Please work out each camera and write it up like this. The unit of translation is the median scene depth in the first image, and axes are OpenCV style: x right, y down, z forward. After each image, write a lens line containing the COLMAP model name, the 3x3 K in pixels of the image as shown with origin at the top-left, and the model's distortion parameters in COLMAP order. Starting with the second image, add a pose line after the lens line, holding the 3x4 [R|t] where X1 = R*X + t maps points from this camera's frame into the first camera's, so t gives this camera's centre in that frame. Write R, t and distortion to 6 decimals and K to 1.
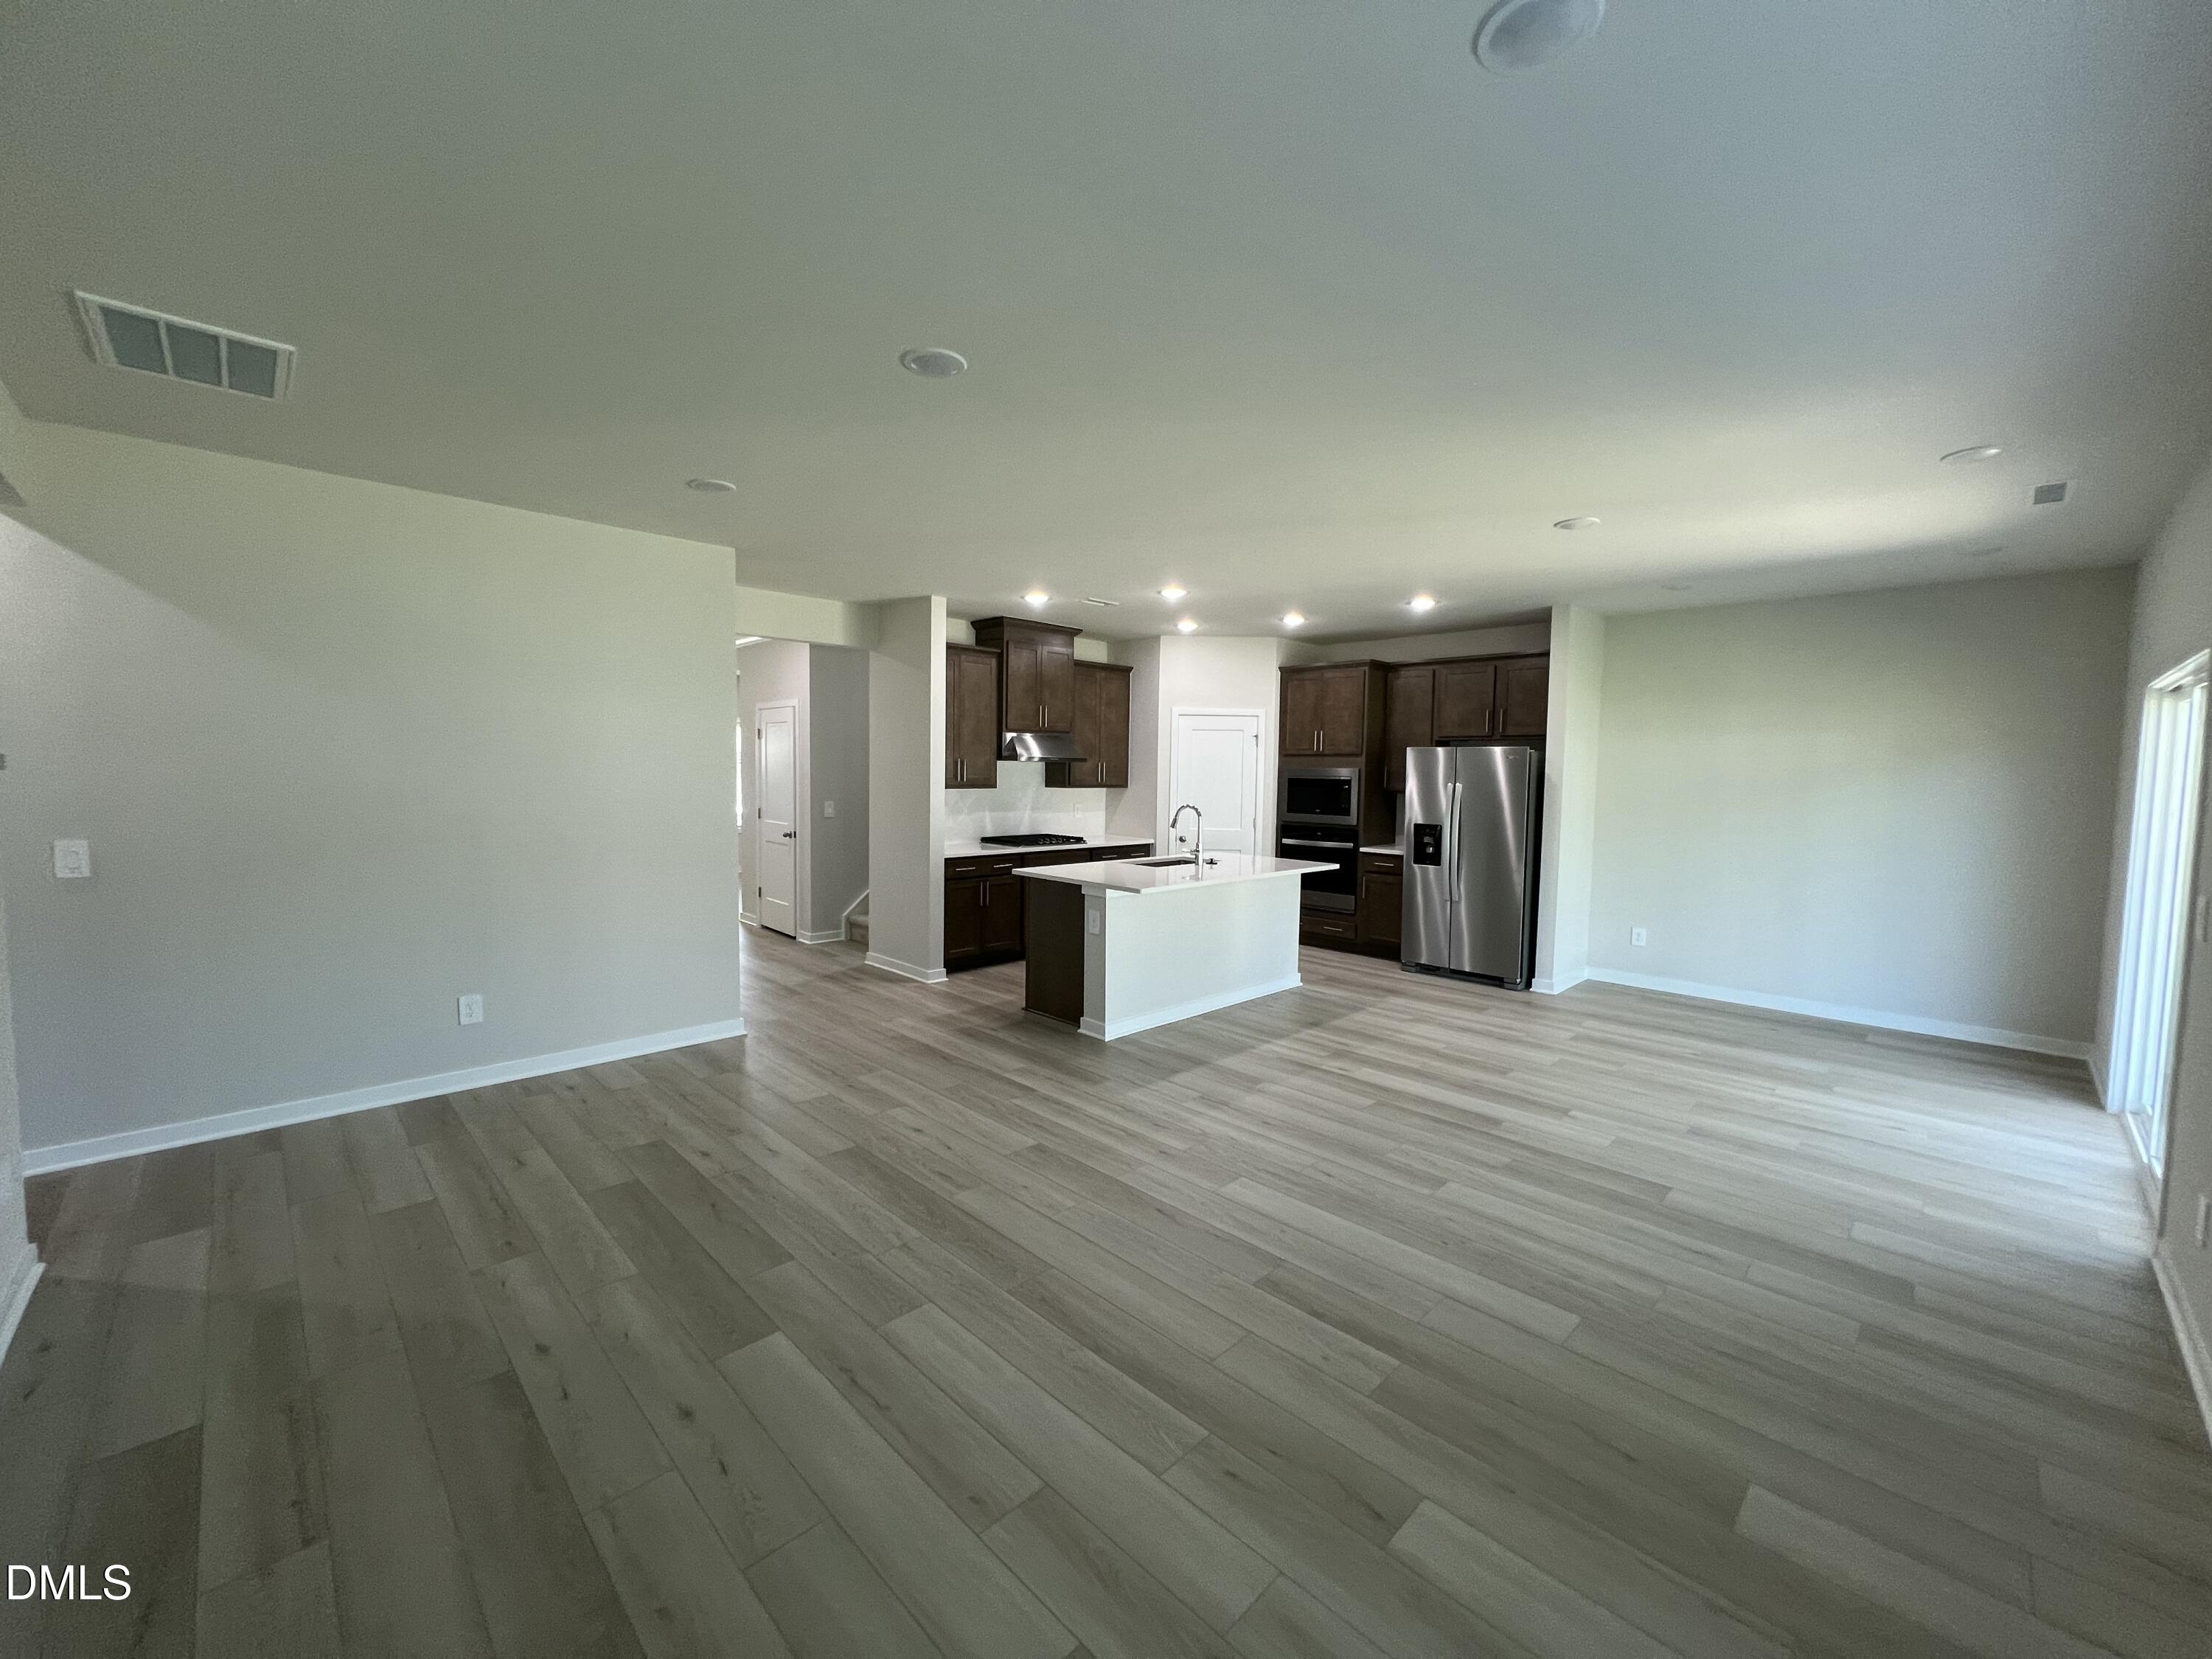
lens RADIAL K [[882.6, 0, 1105.1], [0, 882.6, 828.0], [0, 0, 1]] dist [-0.003231, 0.000616]
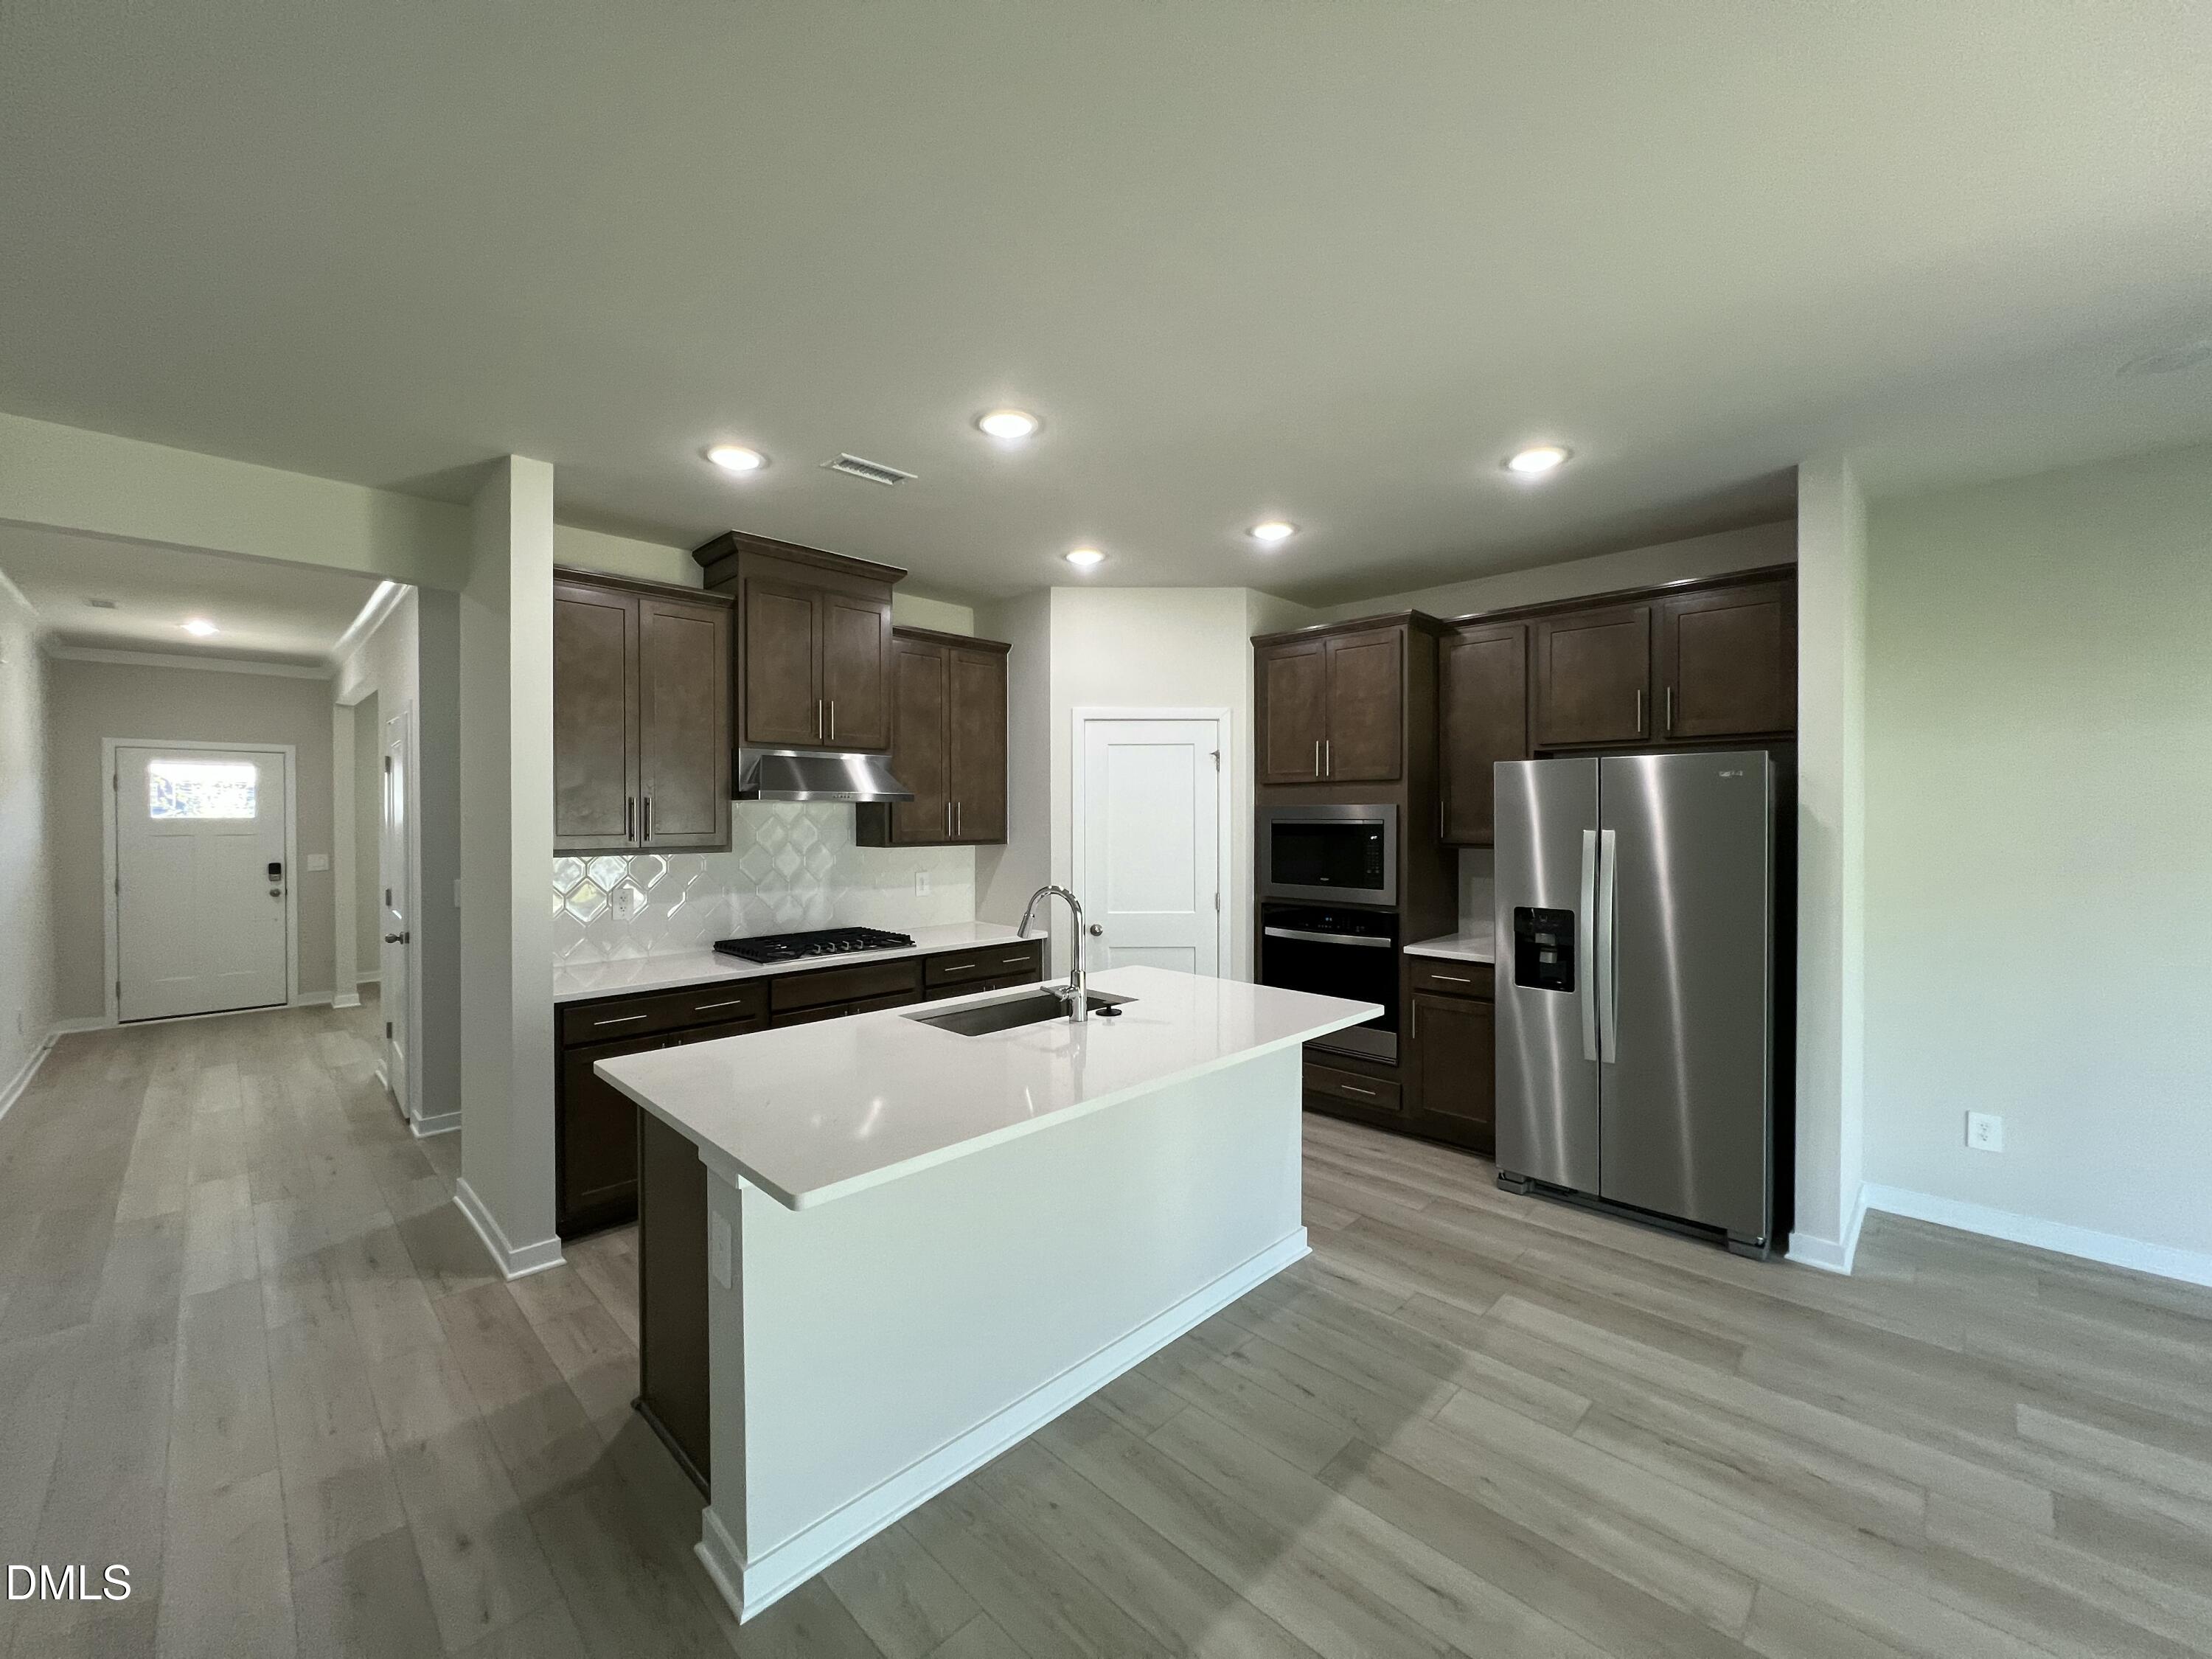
lens RADIAL K [[882.6, 0, 1105.7], [0, 882.6, 825.5], [0, 0, 1]] dist [-0.003231, 0.000616]
pose [[0.999765, -0.016955, 0.013515, 0.112652], [0.017670, 0.998351, -0.054616, -0.031629], [-0.012567, 0.054842, 0.998416, 0.525485]]
